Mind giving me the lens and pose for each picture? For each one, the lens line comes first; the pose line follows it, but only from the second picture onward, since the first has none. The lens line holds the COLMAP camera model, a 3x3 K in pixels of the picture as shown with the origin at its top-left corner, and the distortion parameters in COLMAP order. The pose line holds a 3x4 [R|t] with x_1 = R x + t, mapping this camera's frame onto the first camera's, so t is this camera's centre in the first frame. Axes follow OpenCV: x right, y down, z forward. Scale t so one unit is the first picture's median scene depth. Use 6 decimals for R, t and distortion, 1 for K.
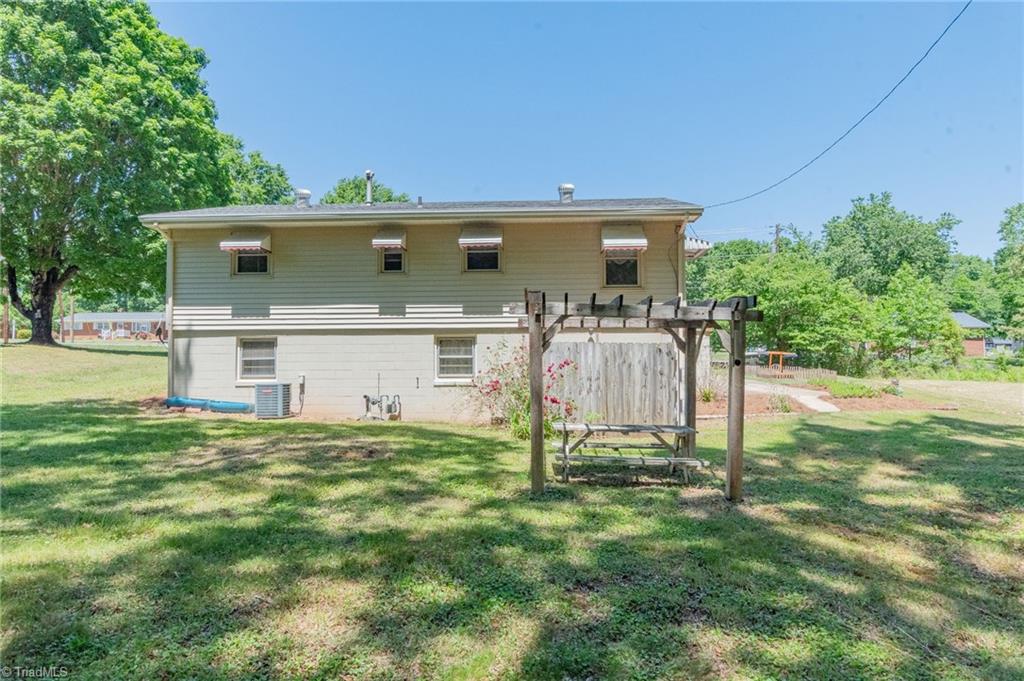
lens RADIAL K [[603.2, 0, 512.0], [0, 603.2, 340.5], [0, 0, 1]] dist [0.001619, 0.000005]
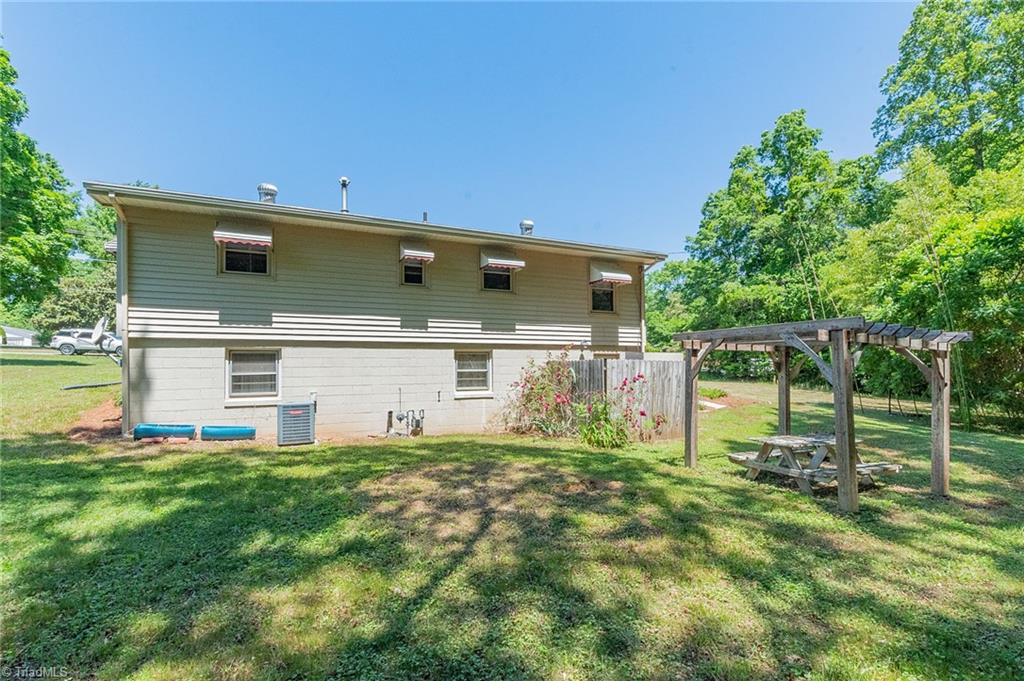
lens RADIAL K [[455.2, 0, 485.5], [0, 455.2, 353.2], [0, 0, 1]] dist [0.008607, -0.000181]
pose [[0.893156, 0.012303, 0.449579, -0.428479], [-0.017007, 0.999835, 0.006426, -0.008762], [-0.449426, -0.013385, 0.893217, 0.281582]]
